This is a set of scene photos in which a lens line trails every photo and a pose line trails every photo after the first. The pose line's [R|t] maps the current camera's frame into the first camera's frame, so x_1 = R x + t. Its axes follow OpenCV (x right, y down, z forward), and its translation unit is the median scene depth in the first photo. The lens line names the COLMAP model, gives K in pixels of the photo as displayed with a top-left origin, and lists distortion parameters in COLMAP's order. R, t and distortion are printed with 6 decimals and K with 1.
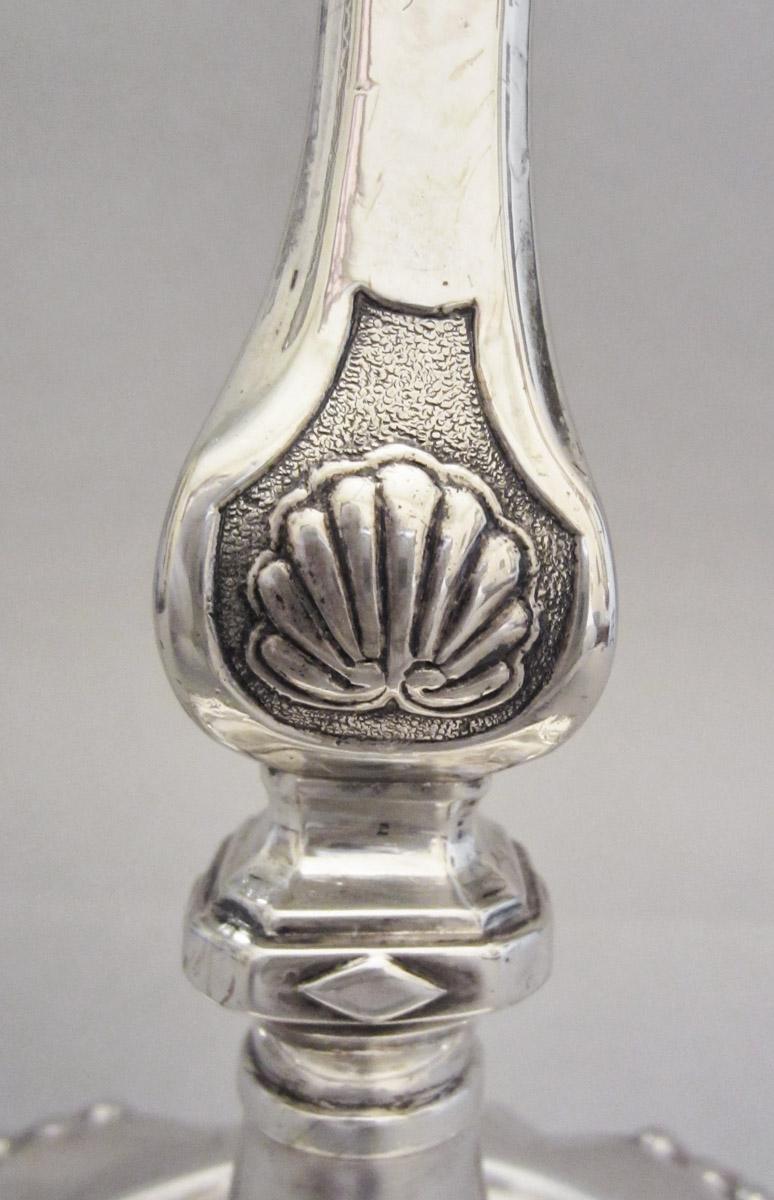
lens RADIAL K [[1015.8, 0, 447.9], [0, 1015.8, 627.2], [0, 0, 1]] dist [0.018313, 0.010812]
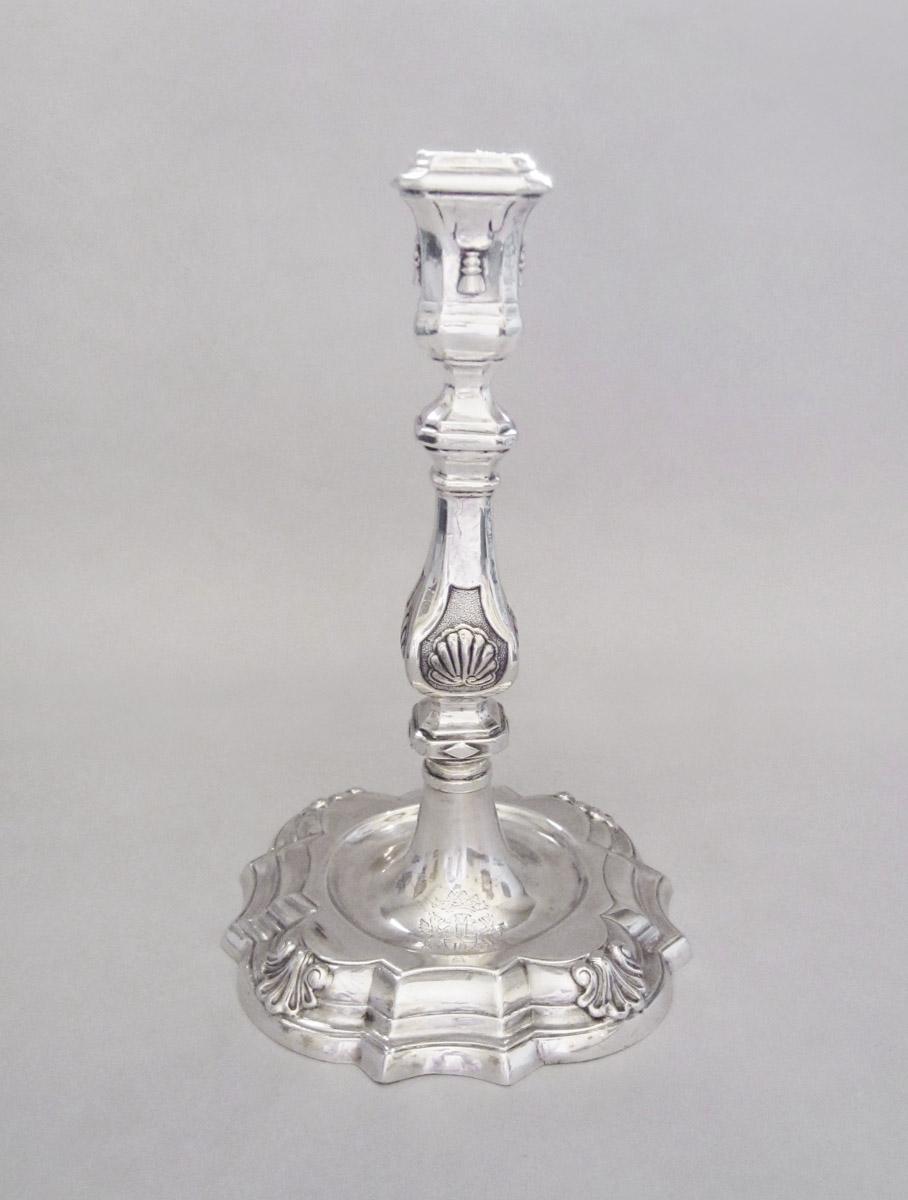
lens RADIAL K [[843.9, 0, 453.5], [0, 843.9, 598.8], [0, 0, 1]] dist [-0.001178, -0.000032]
pose [[0.998211, -0.034084, -0.049132, 0.084917], [0.042516, 0.982315, 0.182347, -0.895642], [0.042048, -0.184110, 0.982006, -2.301772]]
